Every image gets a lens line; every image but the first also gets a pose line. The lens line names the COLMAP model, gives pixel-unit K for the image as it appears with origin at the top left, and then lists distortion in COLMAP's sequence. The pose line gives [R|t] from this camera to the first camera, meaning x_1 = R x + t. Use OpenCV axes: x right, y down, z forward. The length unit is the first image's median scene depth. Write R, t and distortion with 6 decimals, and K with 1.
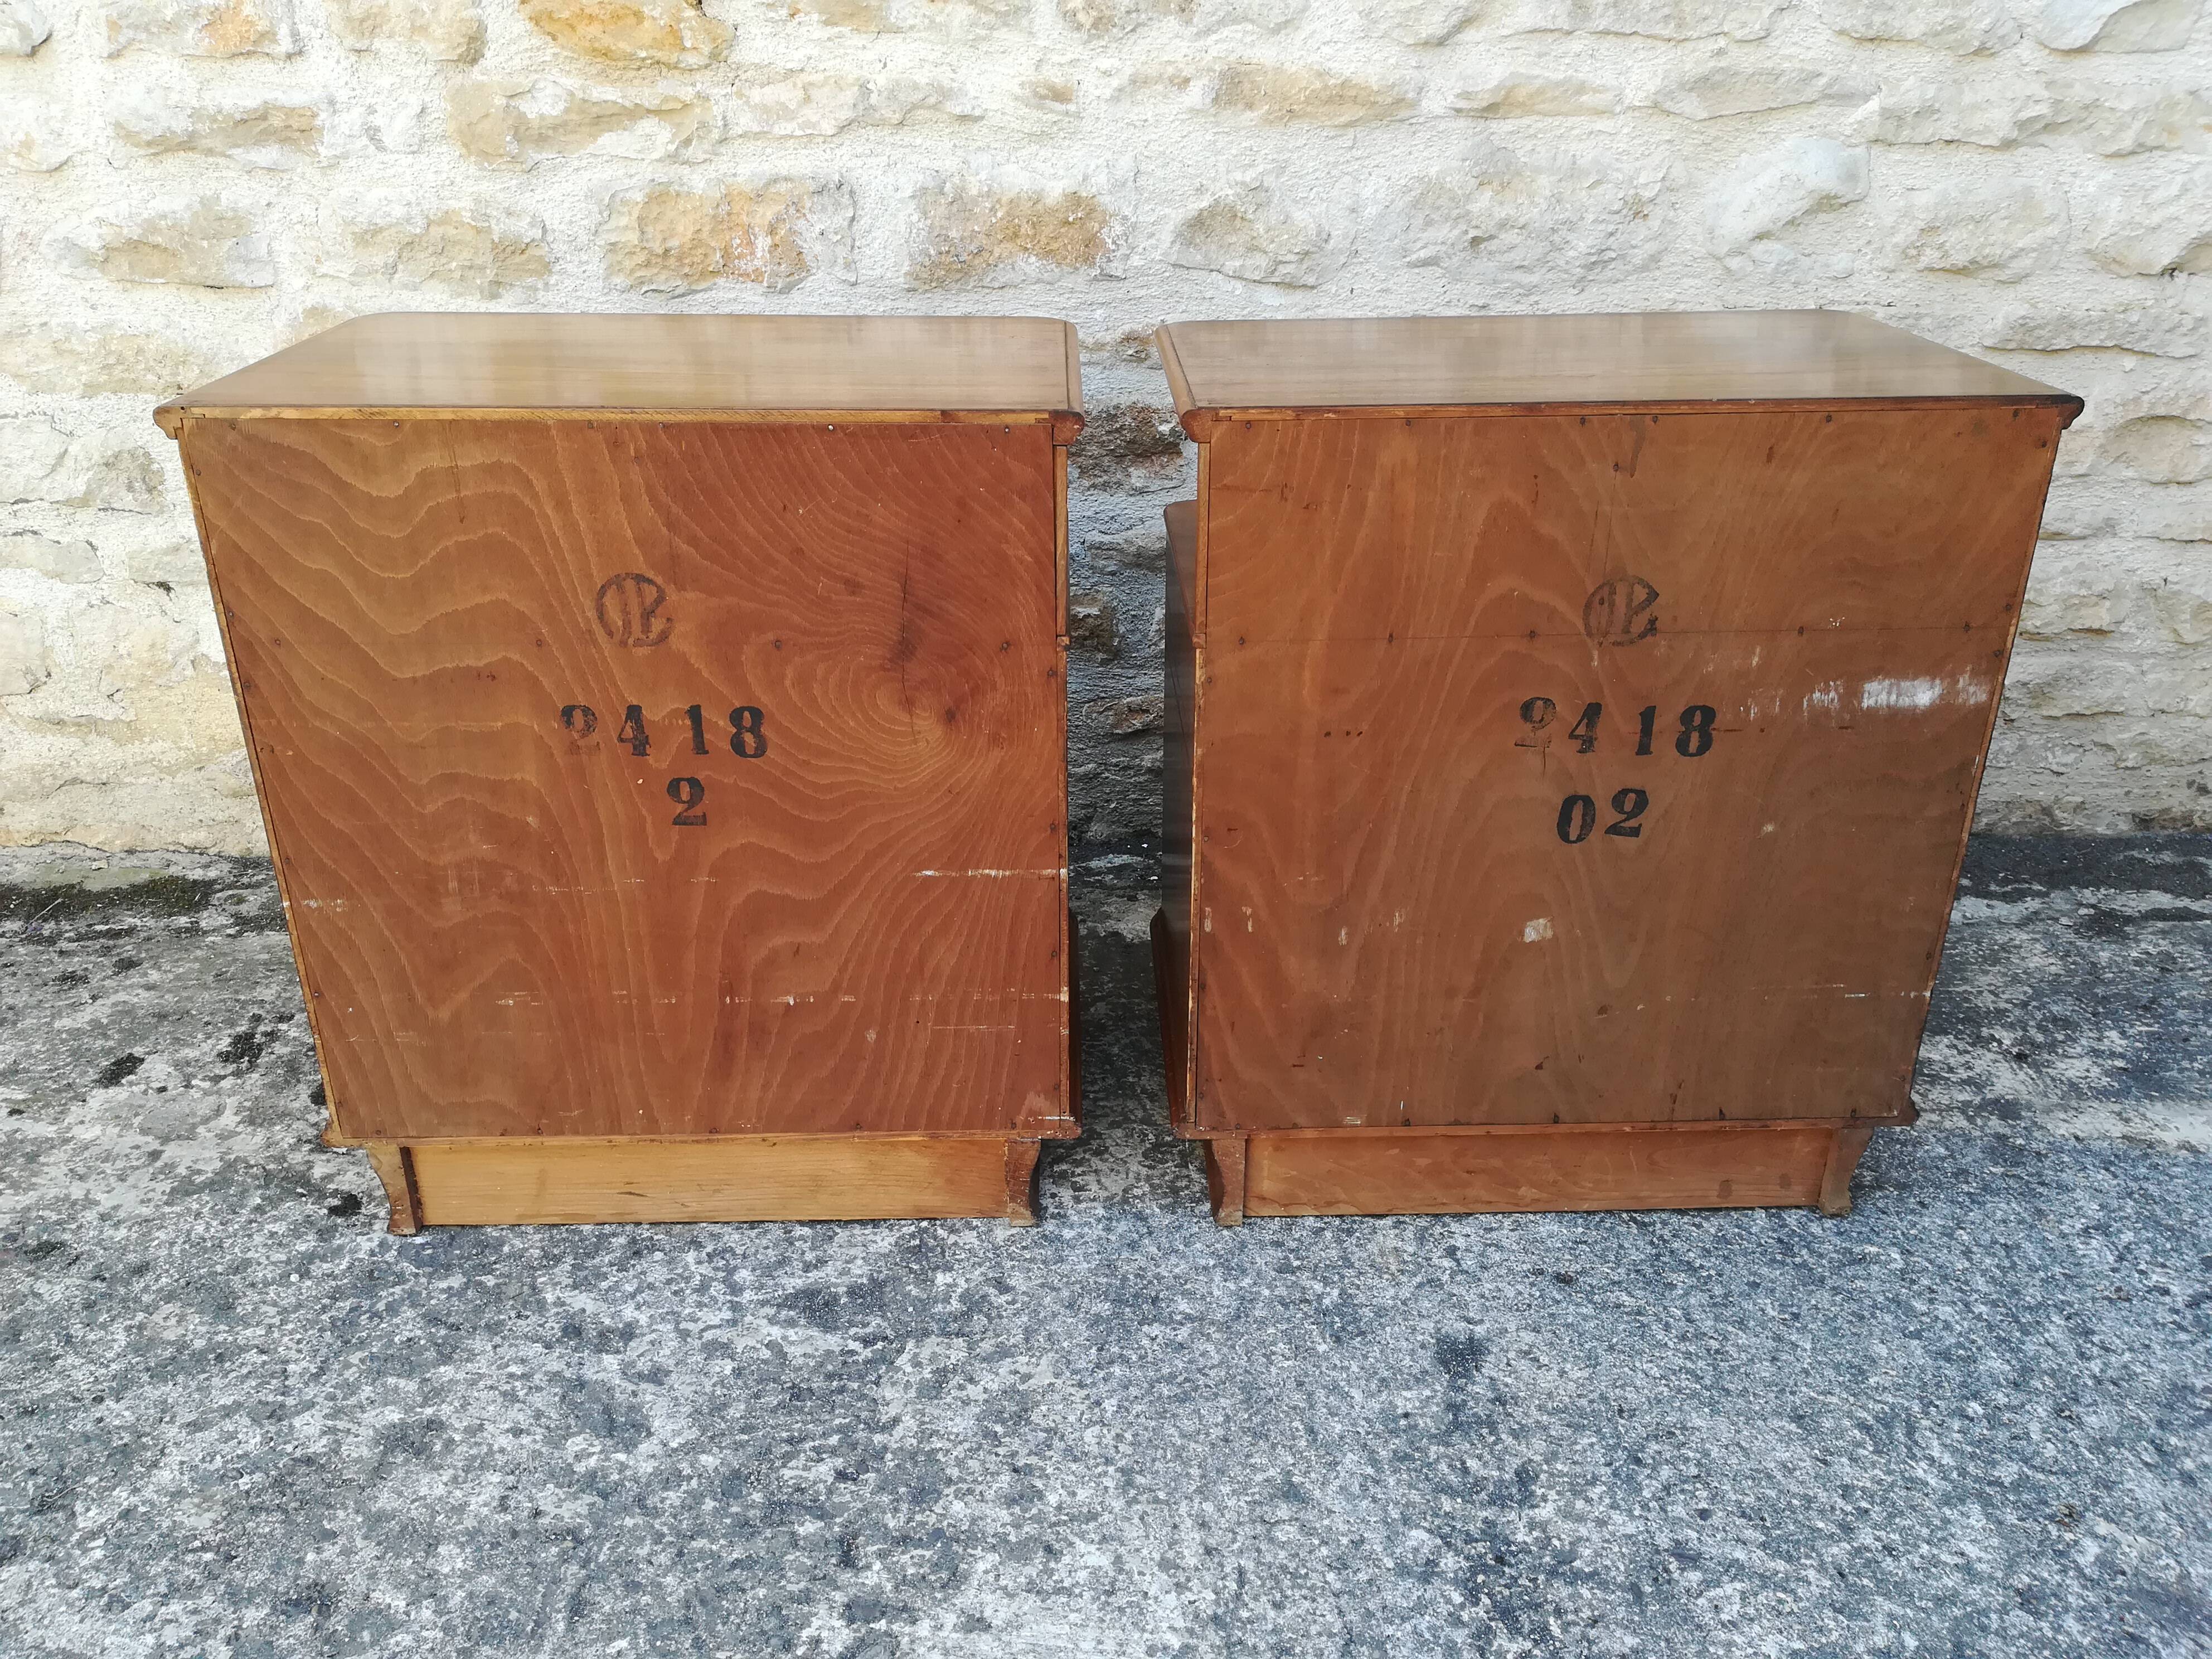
lens RADIAL K [[1717.3, 0, 1107.9], [0, 1717.3, 844.7], [0, 0, 1]] dist [0.053469, -0.076404]
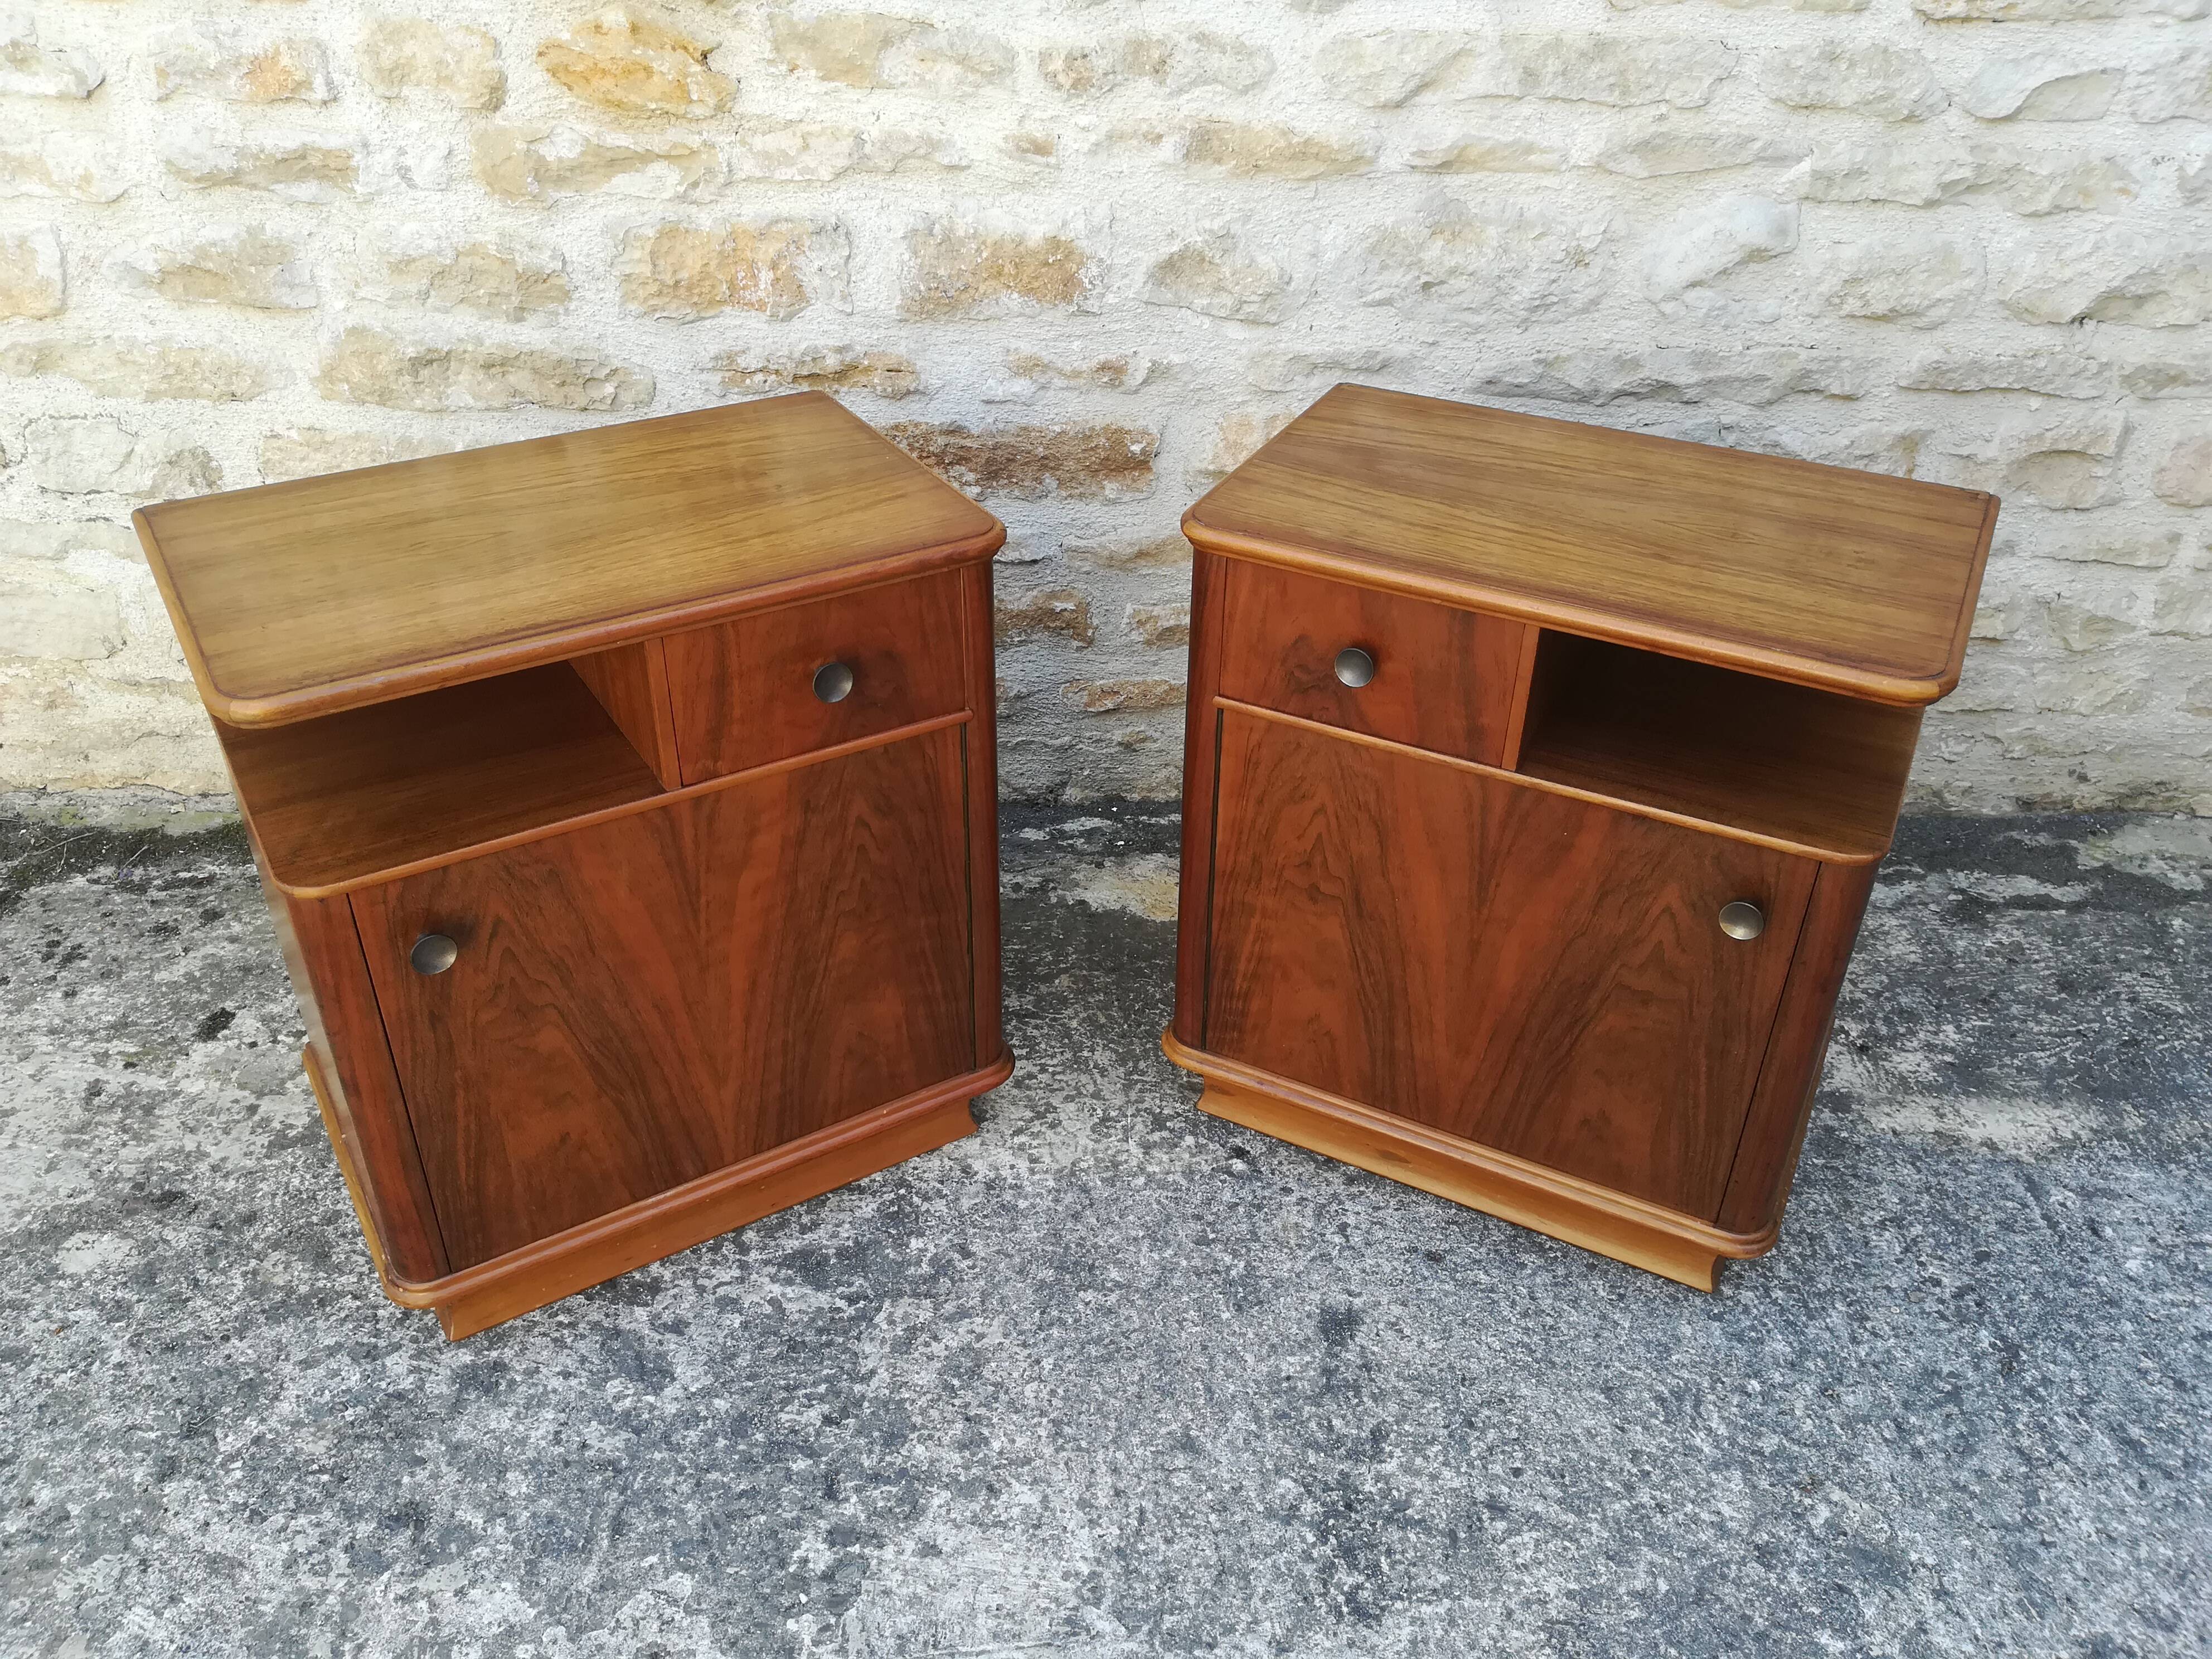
lens RADIAL K [[1717.9, 0, 1108.3], [0, 1717.9, 846.1], [0, 0, 1]] dist [0.063255, -0.096505]
pose [[0.999660, 0.024299, -0.009496, 0.044310], [-0.022786, 0.990473, 0.135810, -0.194599], [0.012706, -0.135548, 0.990689, -0.155800]]
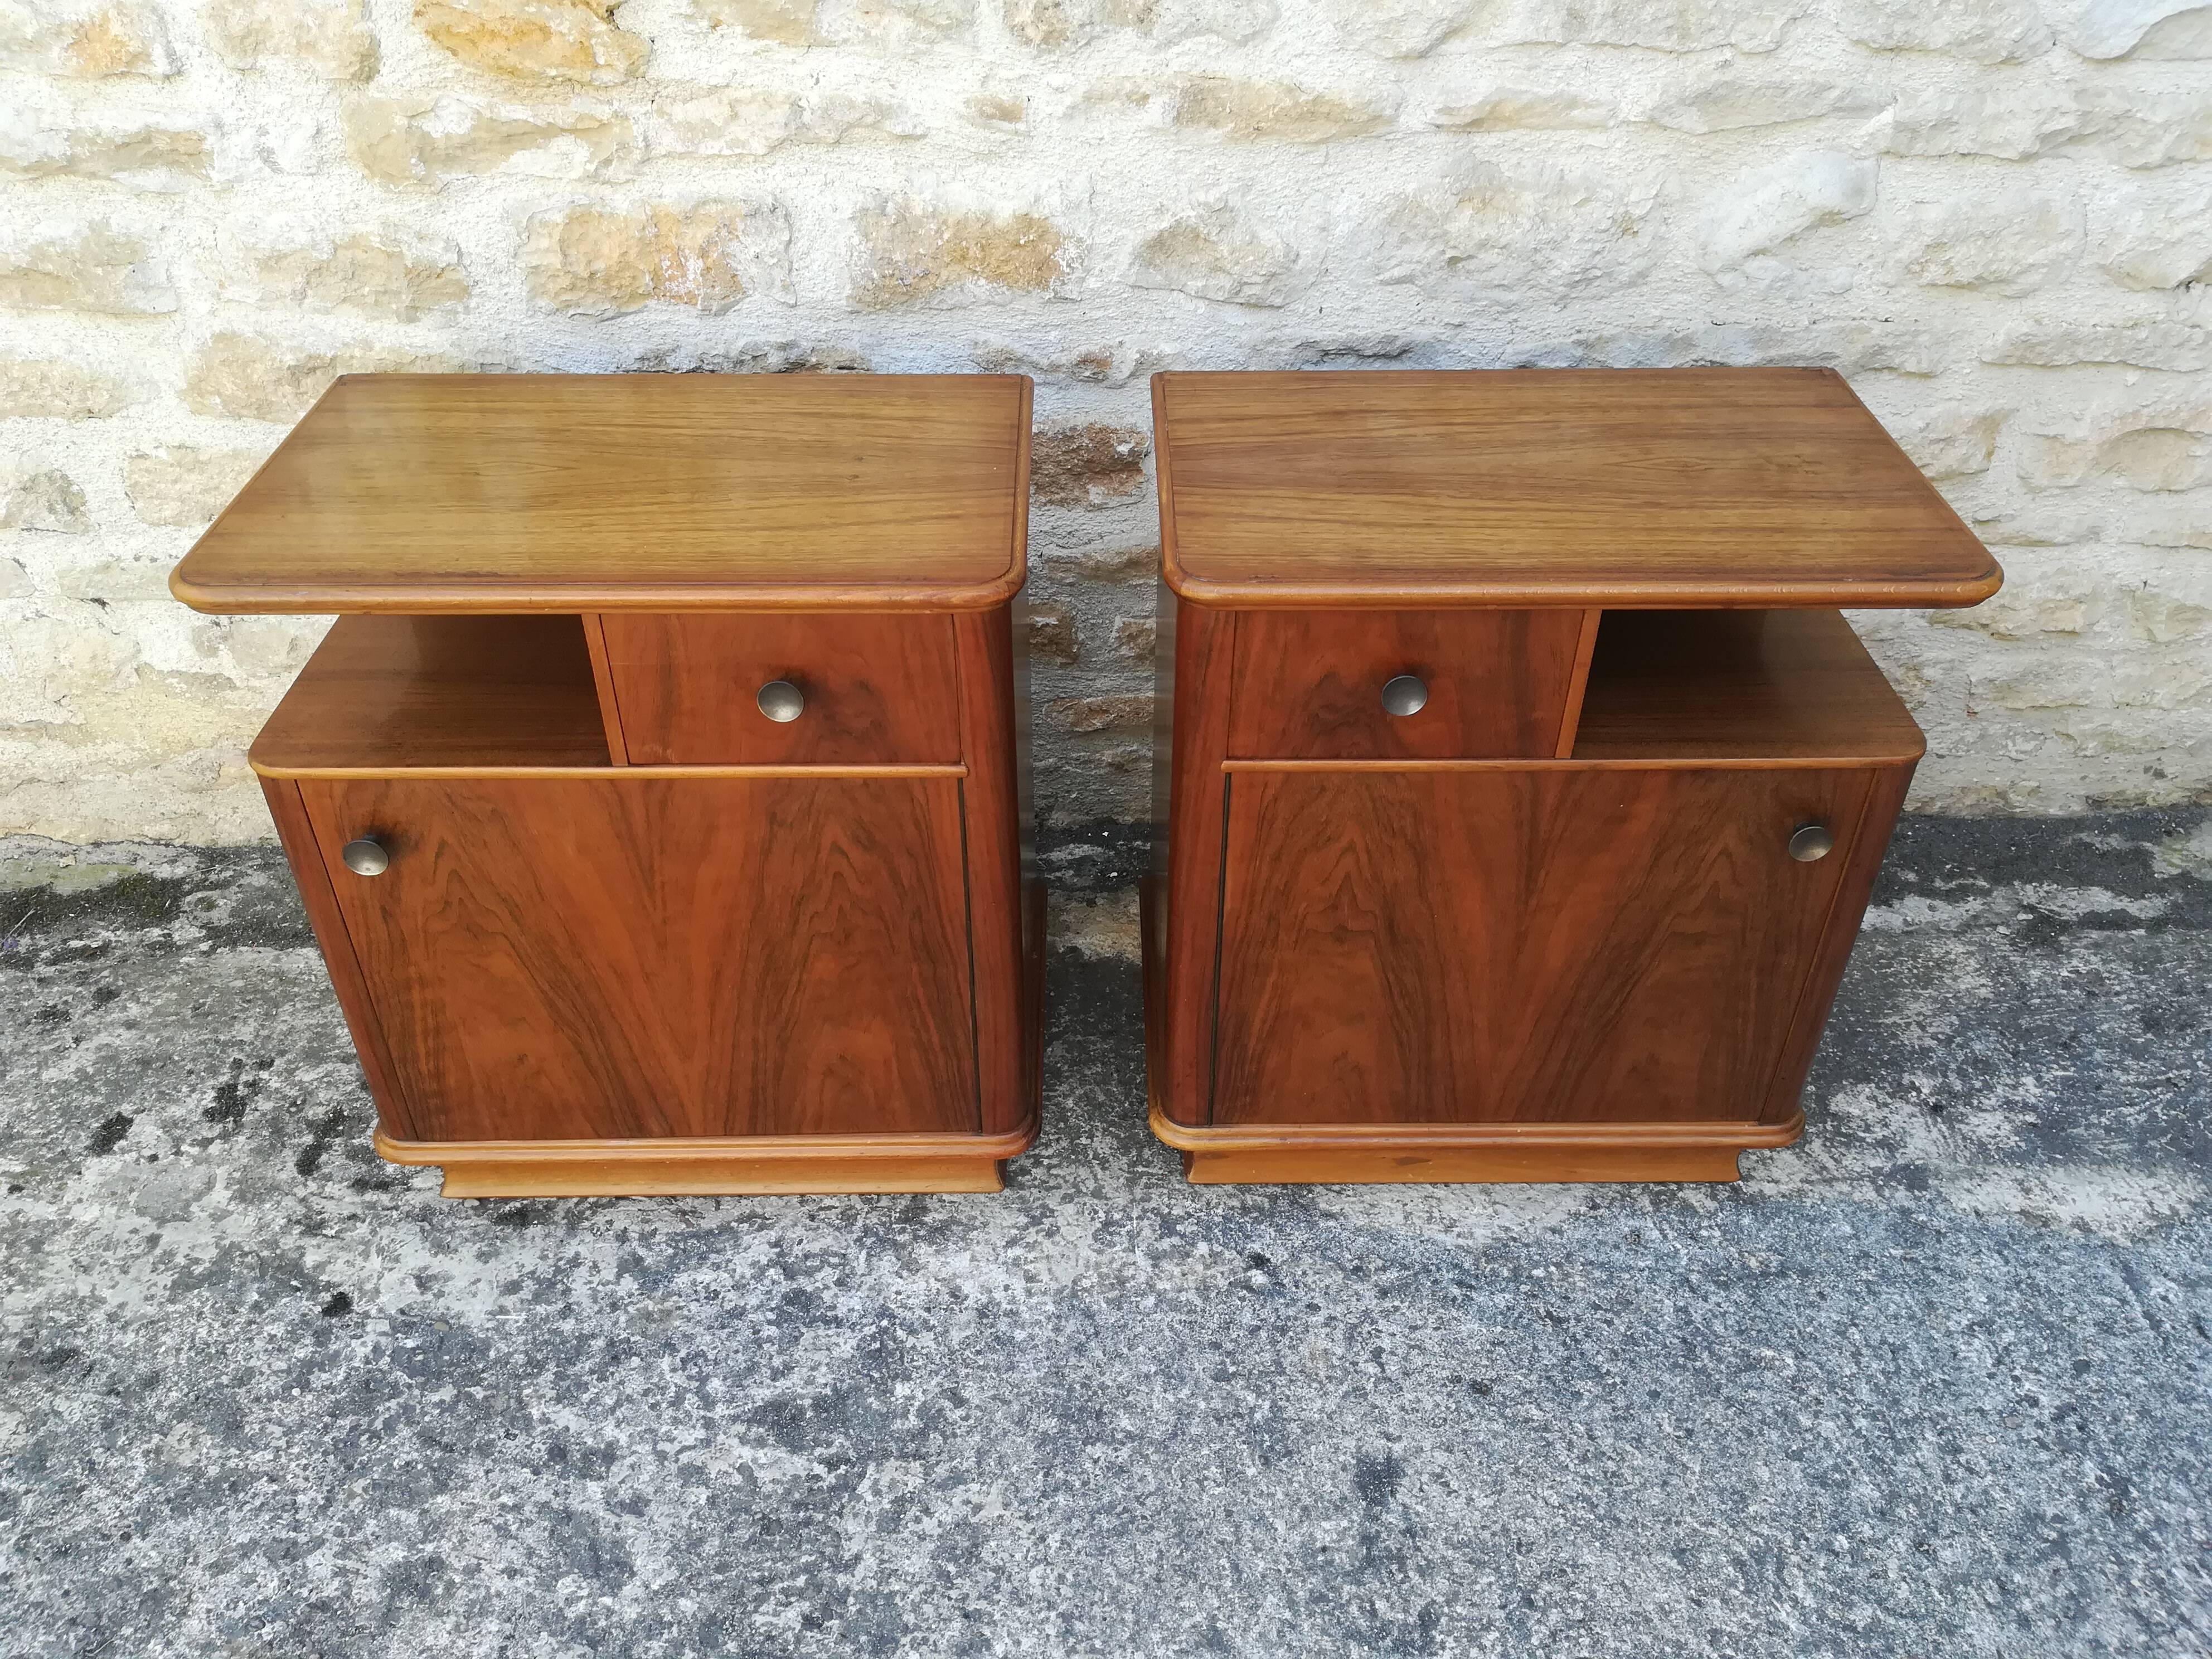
lens RADIAL K [[1713.8, 0, 1110.4], [0, 1713.8, 847.8], [0, 0, 1]] dist [0.053389, -0.075774]
pose [[0.999980, 0.001287, 0.006168, 0.027944], [-0.002556, 0.977633, 0.210304, -0.313235], [-0.005759, -0.210316, 0.977617, 0.022457]]
